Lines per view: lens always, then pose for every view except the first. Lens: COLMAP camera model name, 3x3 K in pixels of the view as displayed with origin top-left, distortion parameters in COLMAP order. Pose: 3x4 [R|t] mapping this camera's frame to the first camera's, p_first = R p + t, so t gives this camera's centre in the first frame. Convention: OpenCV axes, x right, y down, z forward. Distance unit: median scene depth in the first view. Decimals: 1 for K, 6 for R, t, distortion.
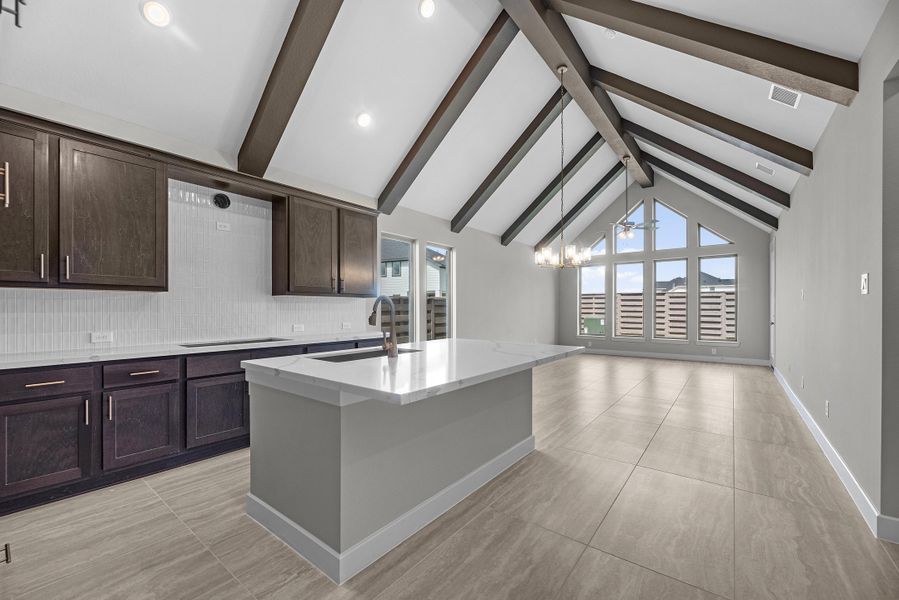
lens RADIAL K [[365.4, 0, 453.0], [0, 365.4, 306.2], [0, 0, 1]] dist [-0.005948, 0.000649]
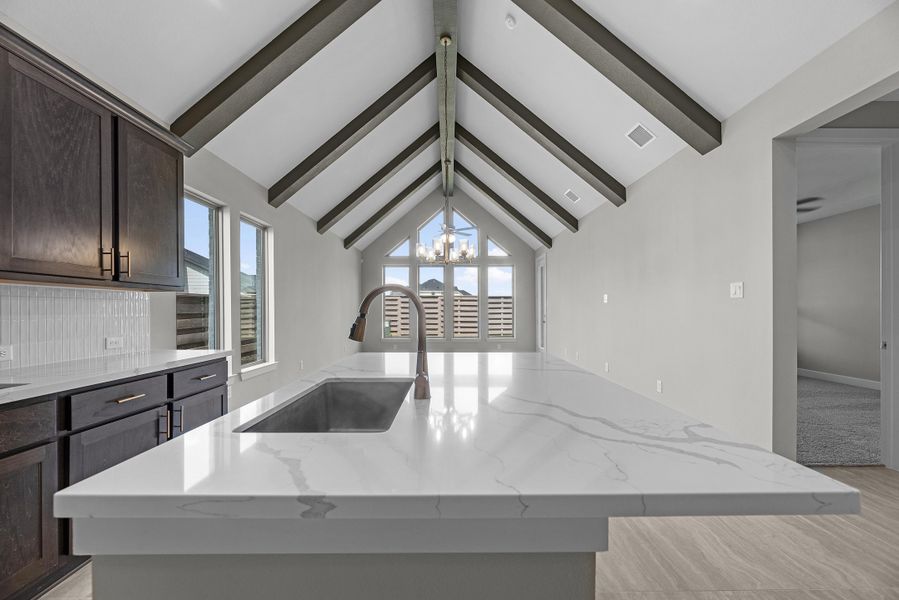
lens RADIAL K [[372.0, 0, 453.2], [0, 372.0, 308.1], [0, 0, 1]] dist [-0.002234, 0.000289]
pose [[0.785742, 0.001790, 0.618551, -0.158514], [-0.001732, 0.999998, -0.000693, 0.001584], [-0.618551, -0.000527, 0.785744, 0.178046]]
